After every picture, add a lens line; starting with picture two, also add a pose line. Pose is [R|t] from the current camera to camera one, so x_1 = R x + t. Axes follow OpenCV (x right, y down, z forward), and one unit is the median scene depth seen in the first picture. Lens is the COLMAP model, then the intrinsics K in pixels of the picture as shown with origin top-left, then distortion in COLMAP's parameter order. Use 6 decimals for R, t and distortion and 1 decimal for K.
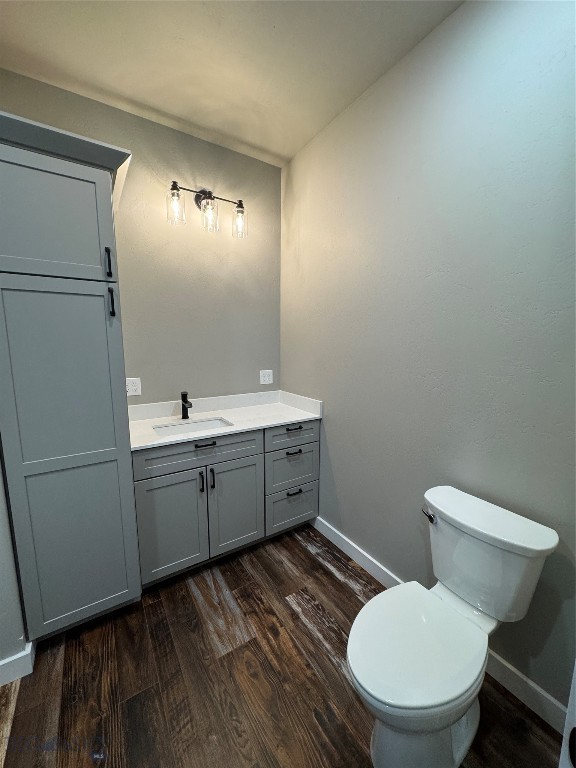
lens RADIAL K [[305.0, 0, 290.2], [0, 305.0, 384.1], [0, 0, 1]] dist [-0.002265, 0.000837]
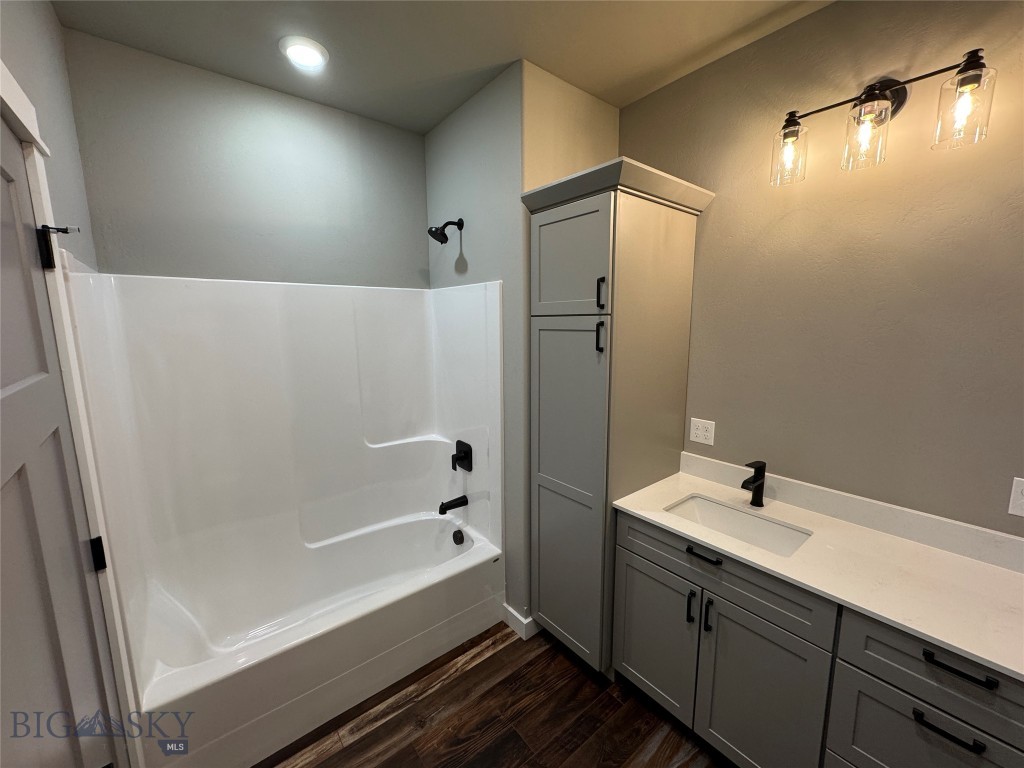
lens RADIAL K [[406.6, 0, 509.7], [0, 406.6, 381.3], [0, 0, 1]] dist [-0.002265, 0.000837]
pose [[0.096305, 0.144216, -0.984849, 0.475534], [-0.135918, 0.982085, 0.130521, -0.216060], [0.986028, 0.121289, 0.114181, 0.511963]]
